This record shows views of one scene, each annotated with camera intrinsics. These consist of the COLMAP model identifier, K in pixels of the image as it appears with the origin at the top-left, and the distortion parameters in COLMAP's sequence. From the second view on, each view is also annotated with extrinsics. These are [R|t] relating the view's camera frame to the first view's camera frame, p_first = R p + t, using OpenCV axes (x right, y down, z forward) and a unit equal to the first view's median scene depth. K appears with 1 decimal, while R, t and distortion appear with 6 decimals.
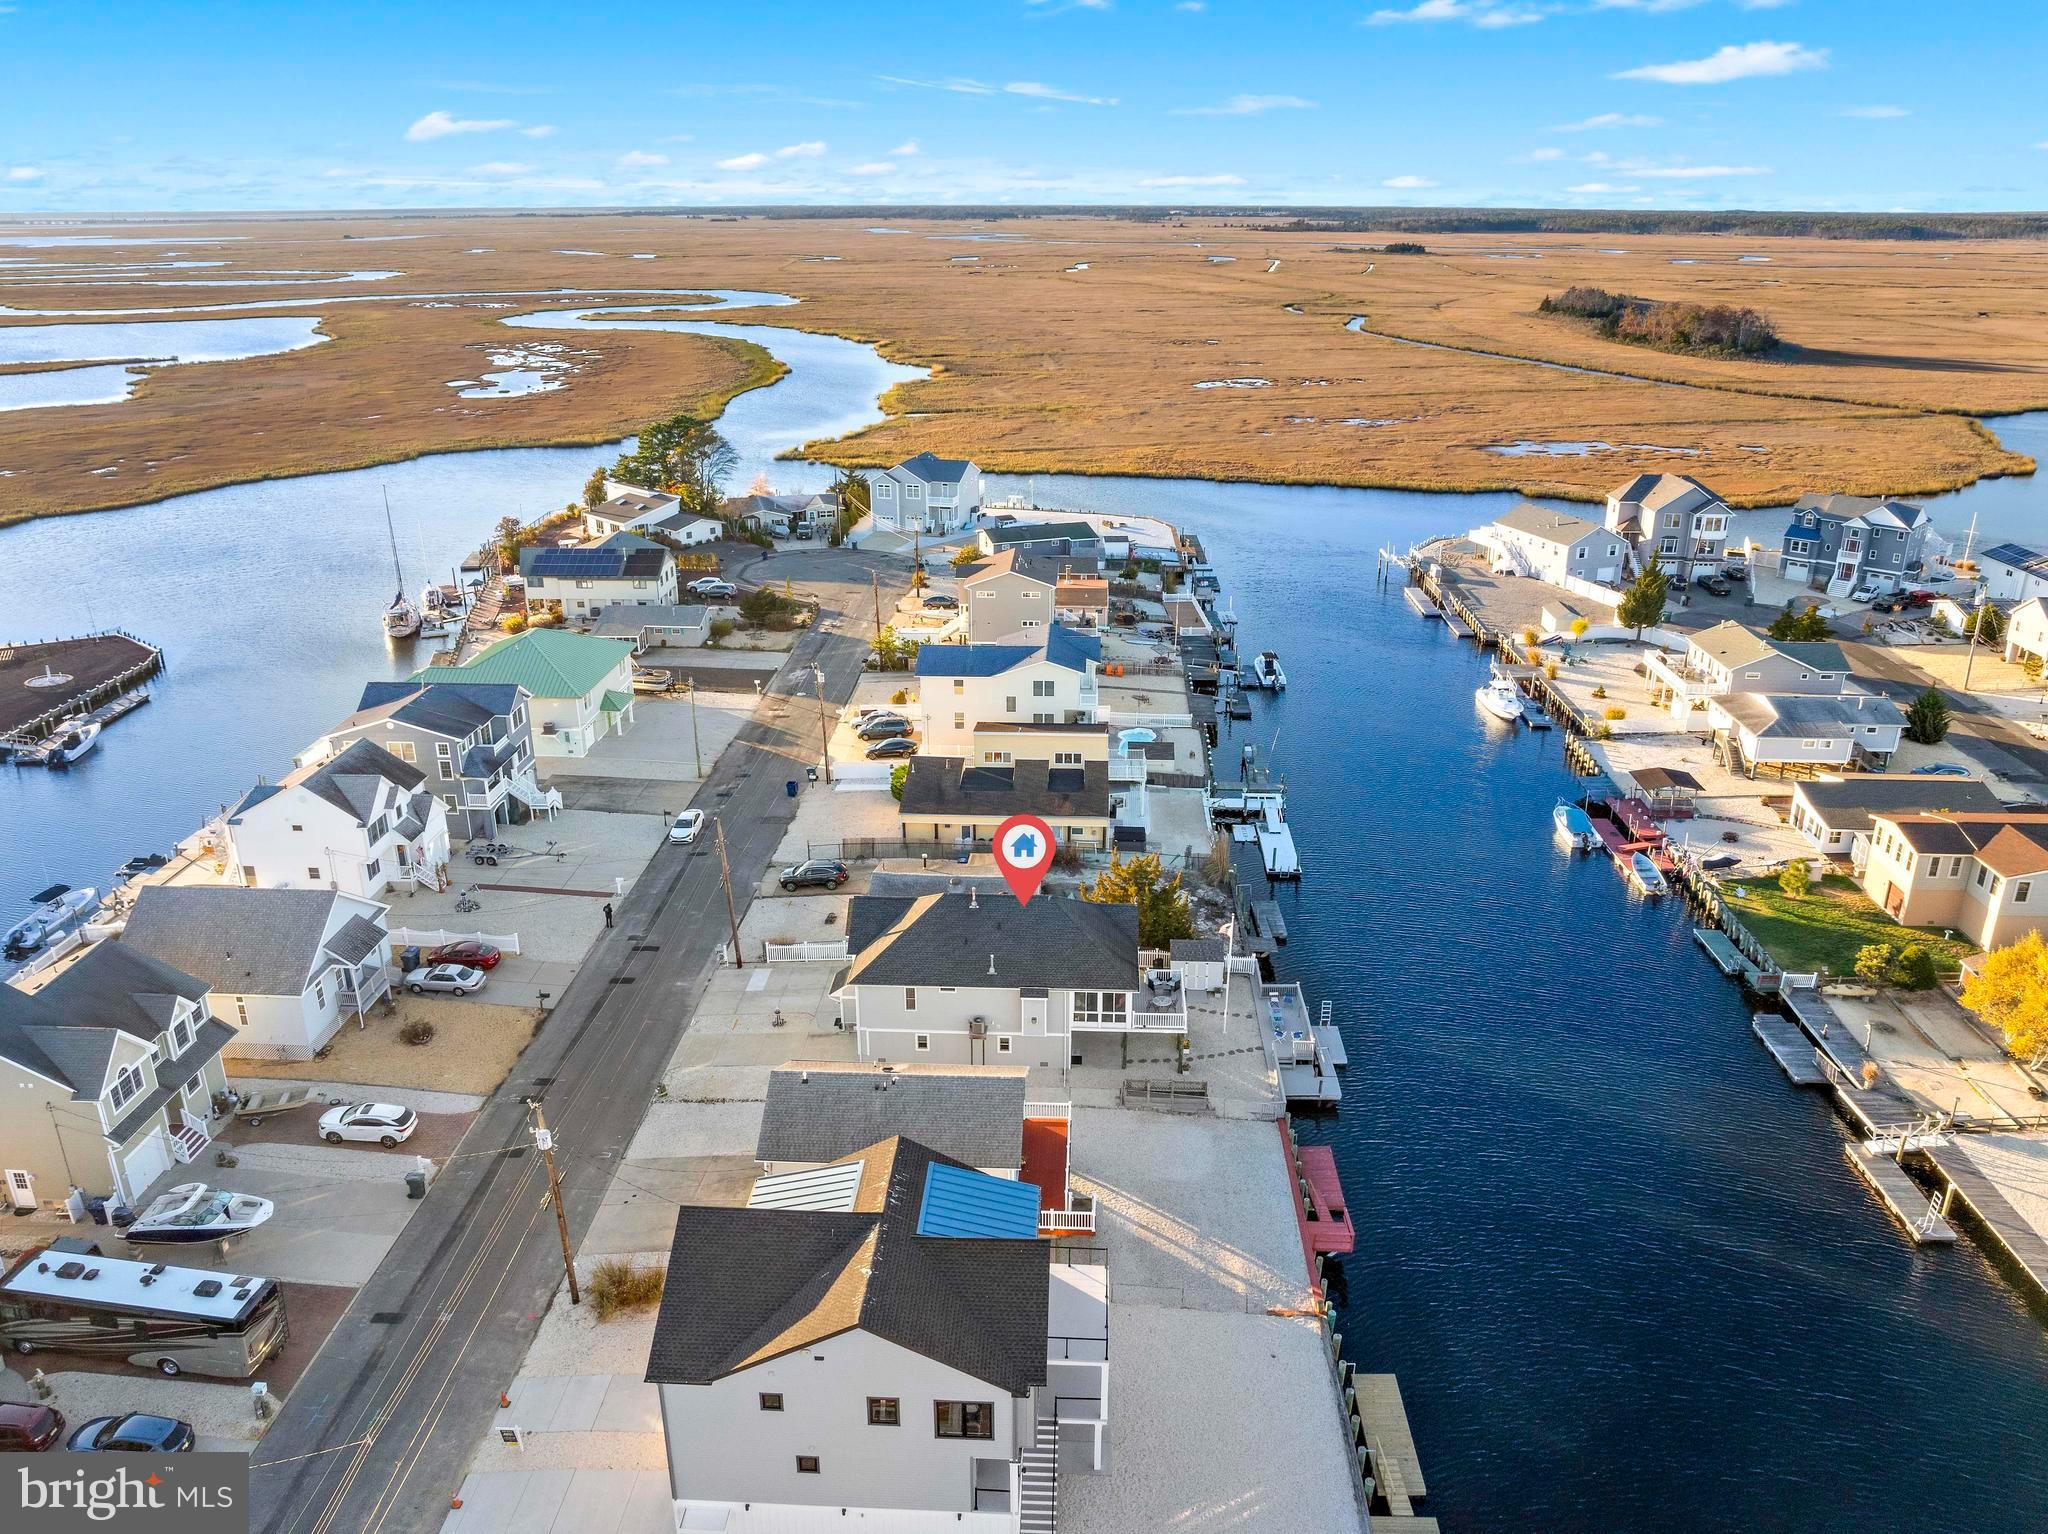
lens RADIAL K [[1502.7, 0, 1024.0], [0, 1502.7, 767.0], [0, 0, 1]] dist [-0.003621, -0.080097]
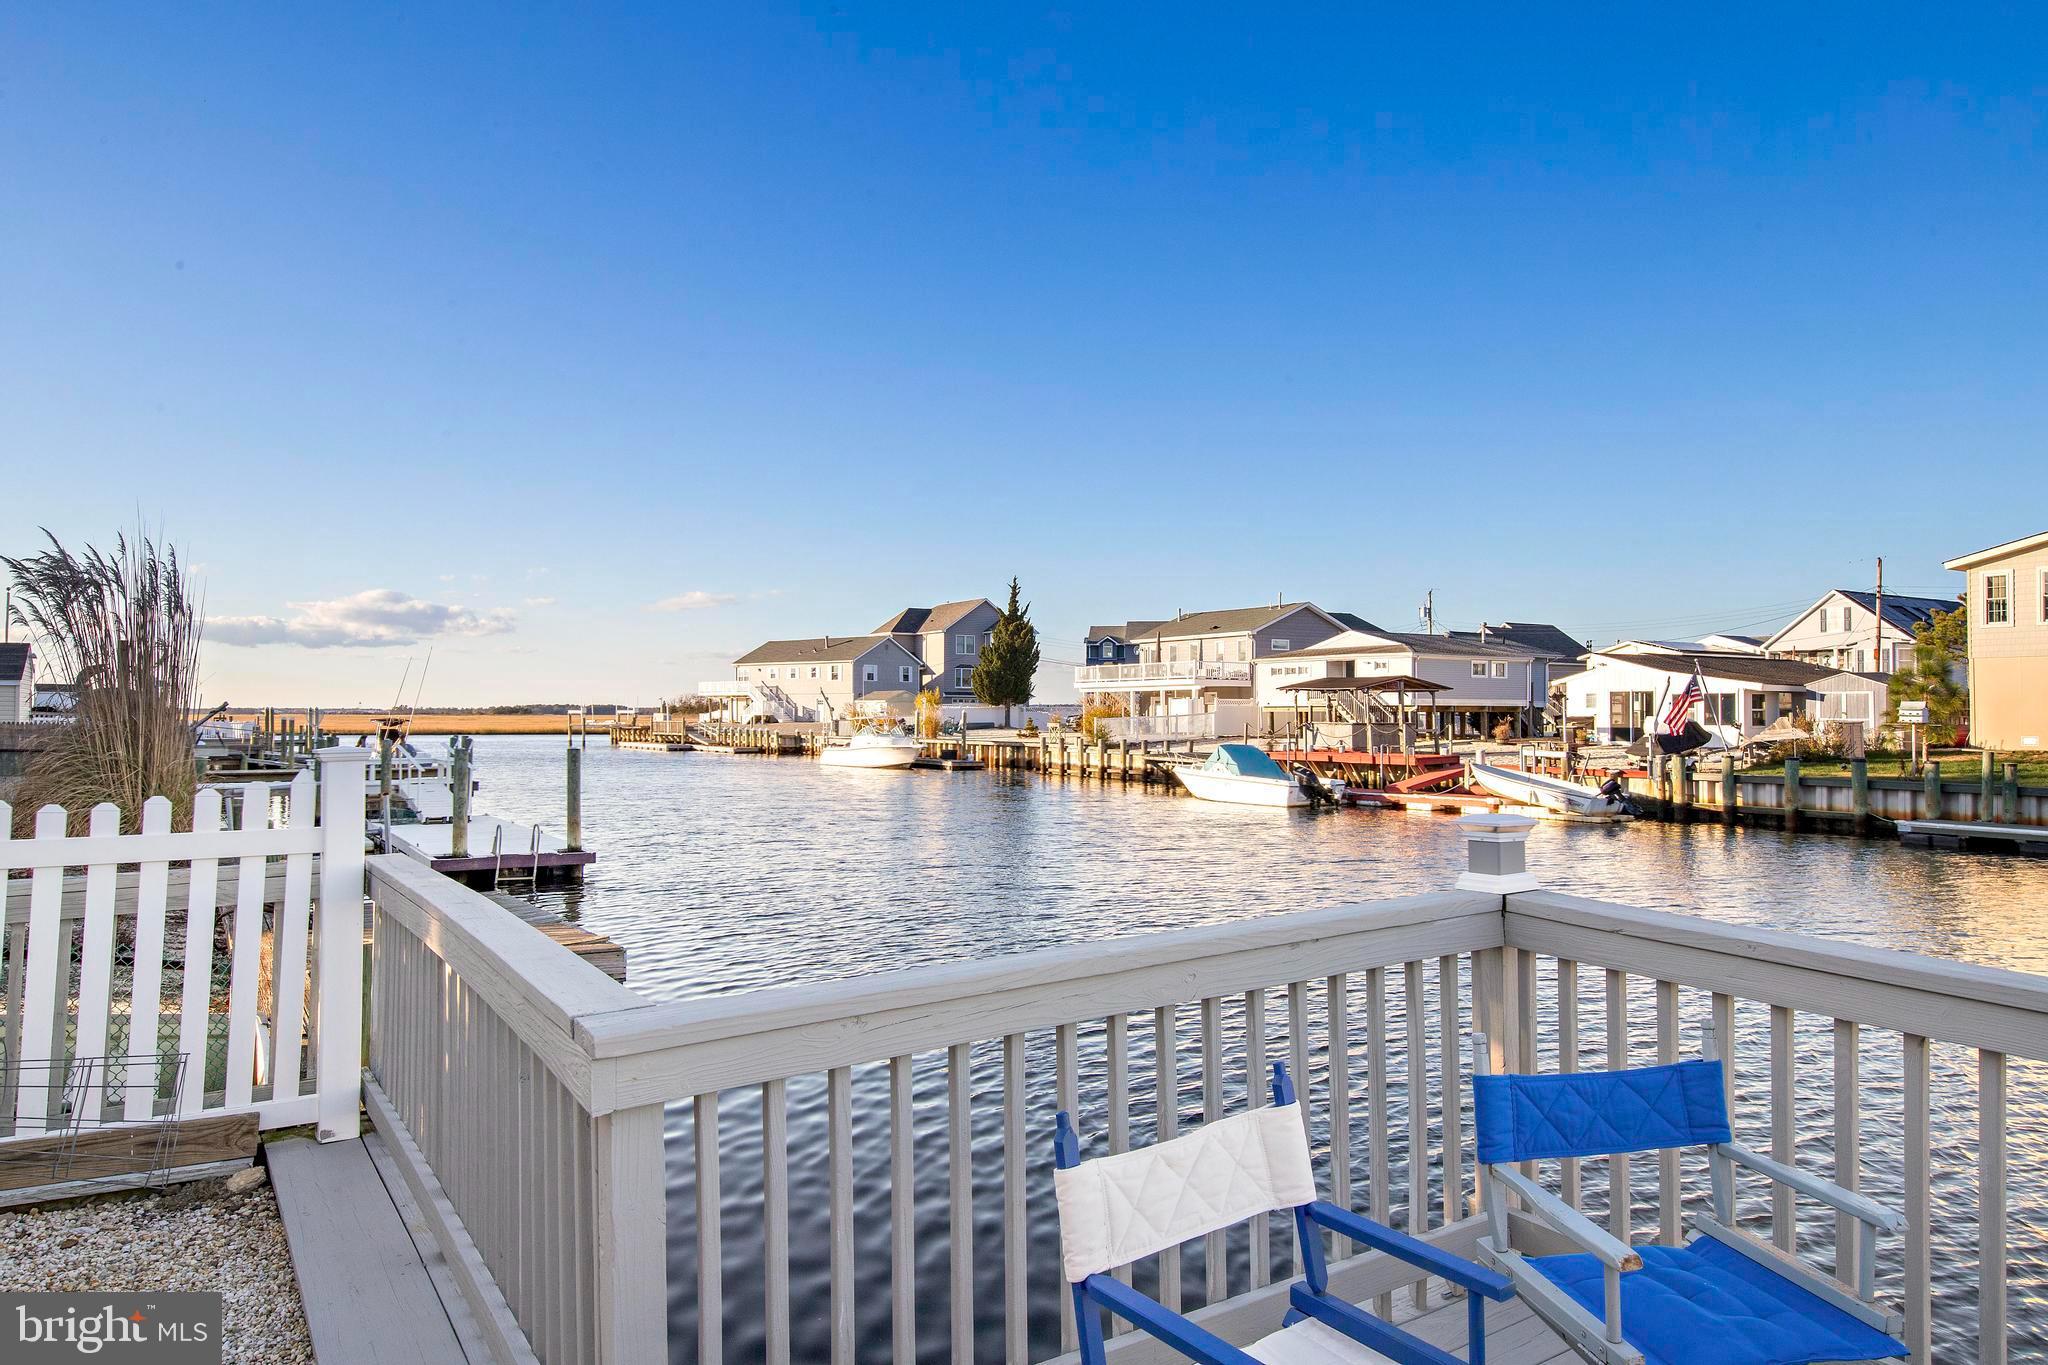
lens RADIAL K [[1332.3, 0, 1026.7], [0, 1332.3, 706.8], [0, 0, 1]] dist [0.005037, 0.001622]
pose [[0.822734, 0.004471, 0.568410, 0.108351], [0.197363, 0.935512, -0.293027, 0.105001], [-0.533064, 0.353266, 0.768795, 0.699271]]
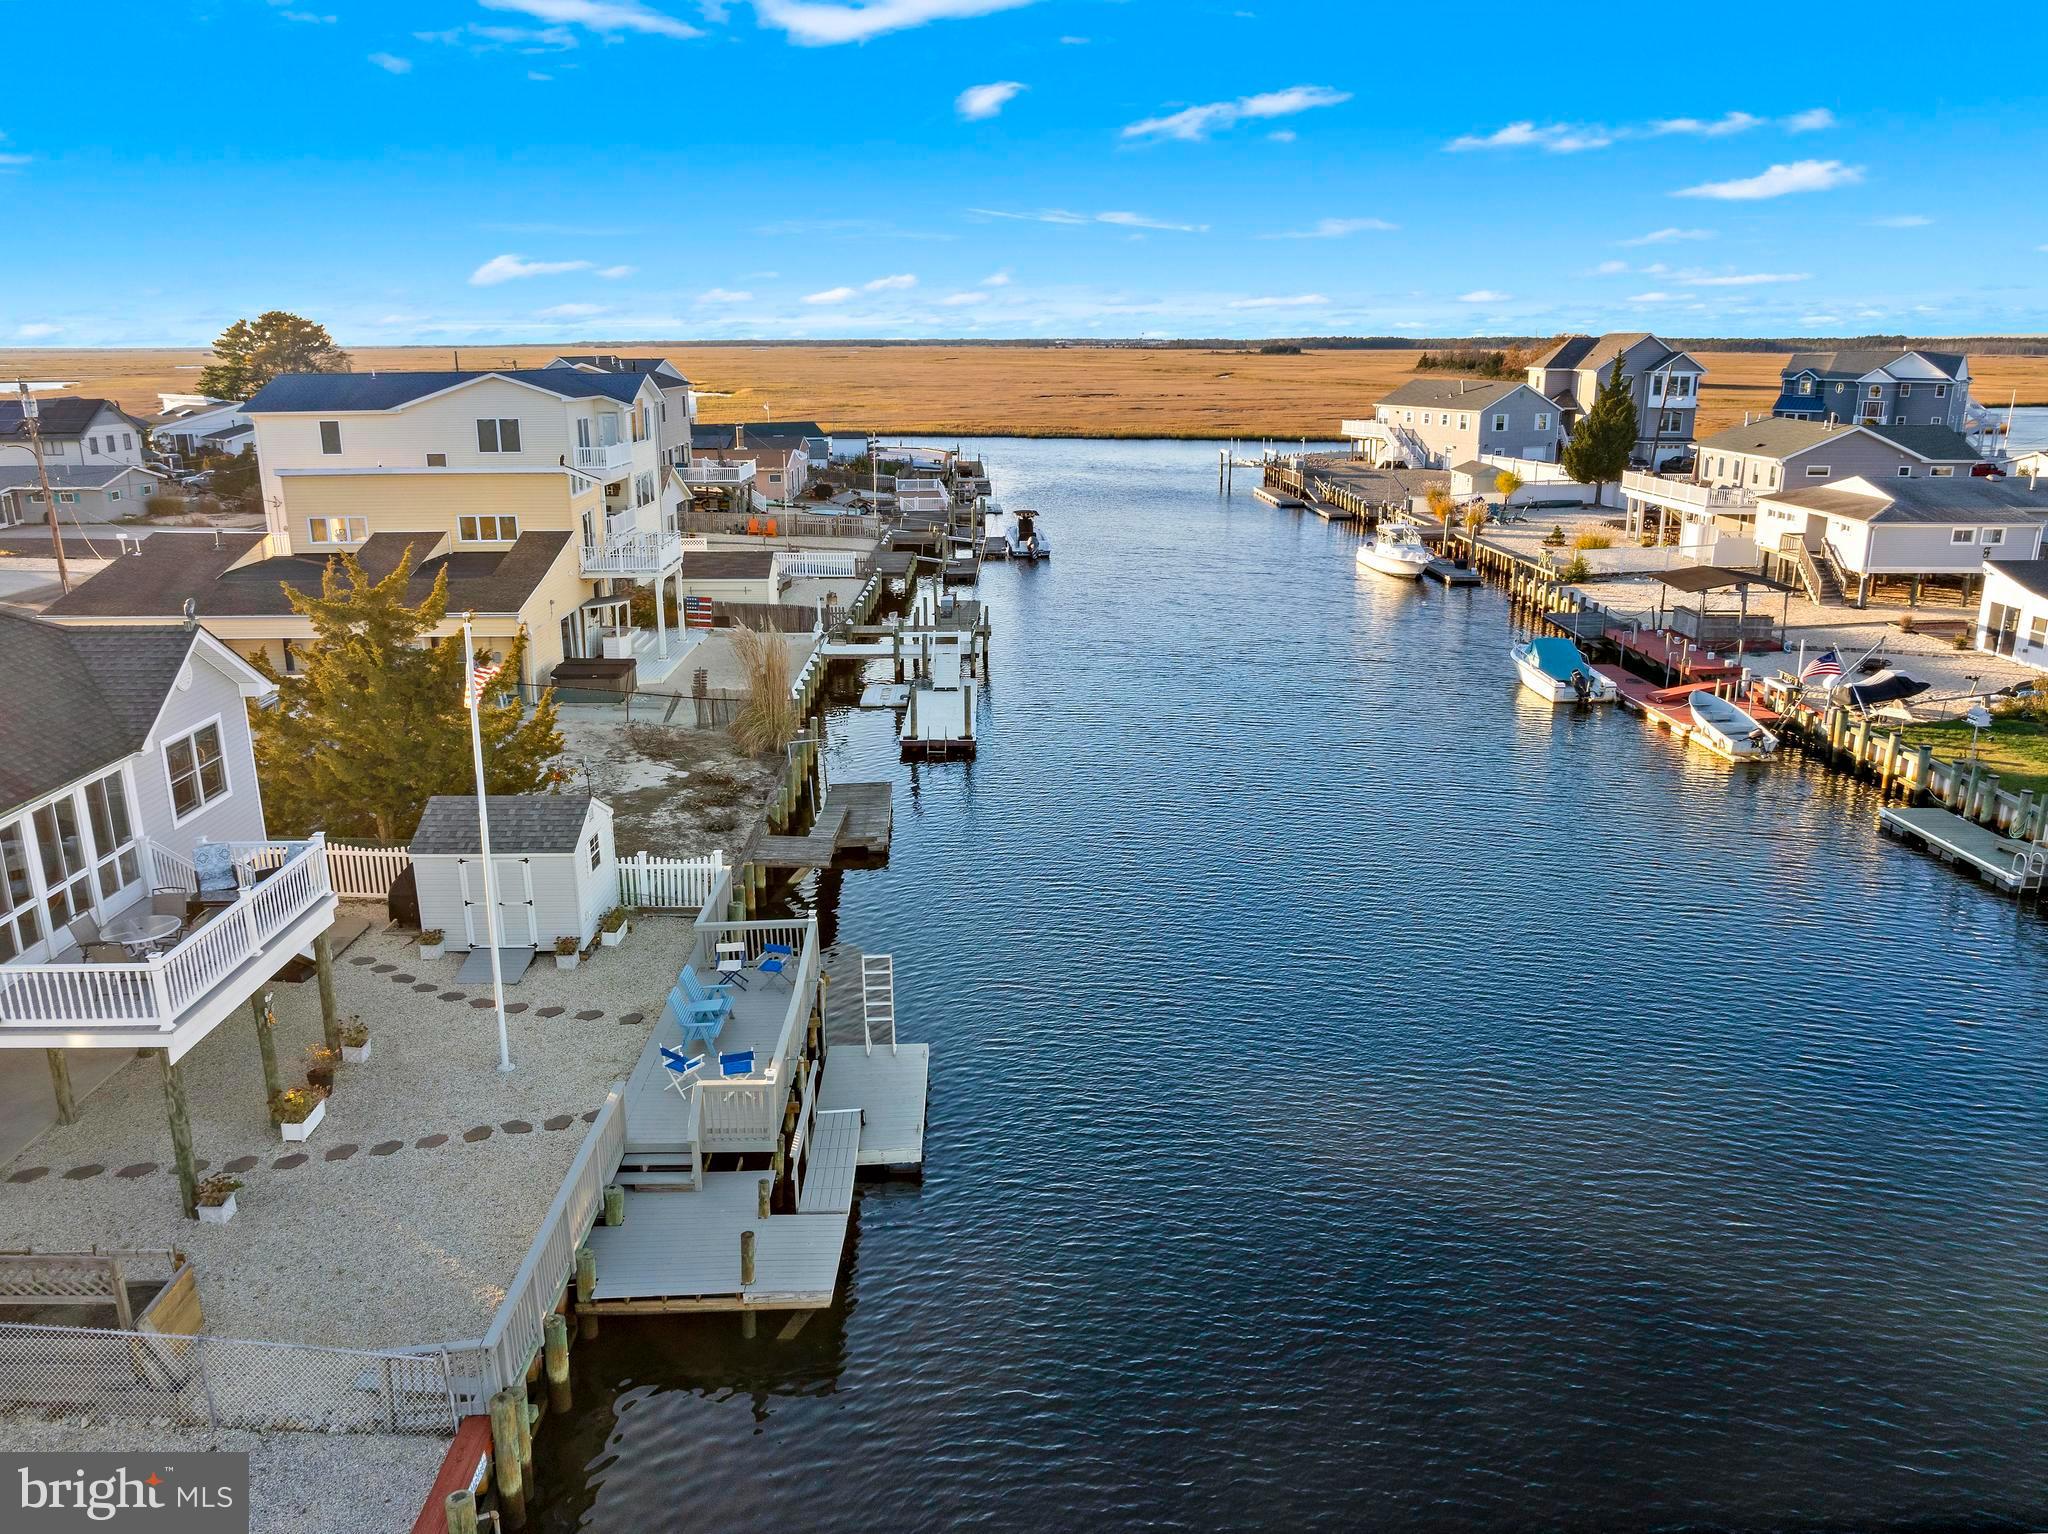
lens RADIAL K [[1502.7, 0, 1024.0], [0, 1502.7, 767.0], [0, 0, 1]] dist [-0.003621, -0.080097]
pose [[0.997611, -0.020092, 0.066100, 0.147412], [0.025444, 0.996377, -0.081153, 0.099617], [-0.064230, 0.082641, 0.994507, 0.483117]]
